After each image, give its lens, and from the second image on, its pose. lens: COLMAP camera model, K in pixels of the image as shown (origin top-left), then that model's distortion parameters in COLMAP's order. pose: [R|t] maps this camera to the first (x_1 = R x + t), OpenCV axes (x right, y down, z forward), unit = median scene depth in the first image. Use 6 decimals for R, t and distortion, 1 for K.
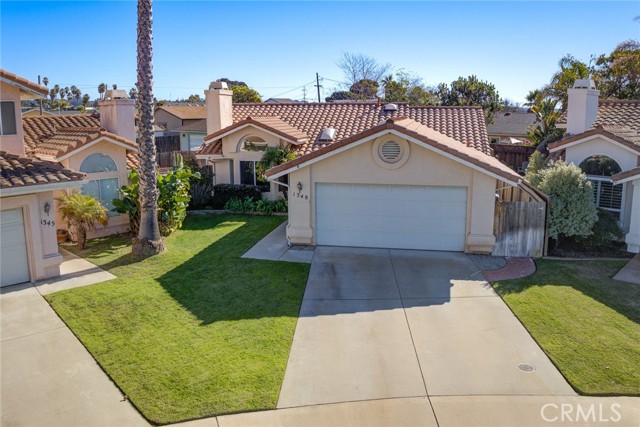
lens RADIAL K [[533.7, 0, 324.2], [0, 533.7, 206.6], [0, 0, 1]] dist [-0.097511, -0.027279]
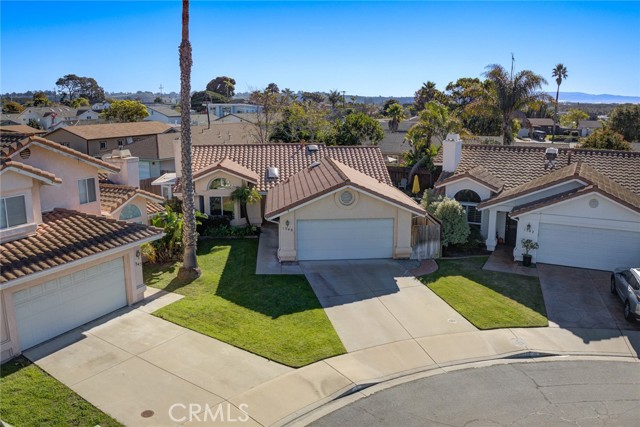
lens RADIAL K [[533.7, 0, 324.2], [0, 533.7, 206.6], [0, 0, 1]] dist [-0.097511, -0.027279]
pose [[0.960621, -0.054174, 0.272530, -0.377334], [0.049060, 0.998469, 0.025551, -0.125634], [-0.273497, -0.011175, 0.961808, -0.499361]]
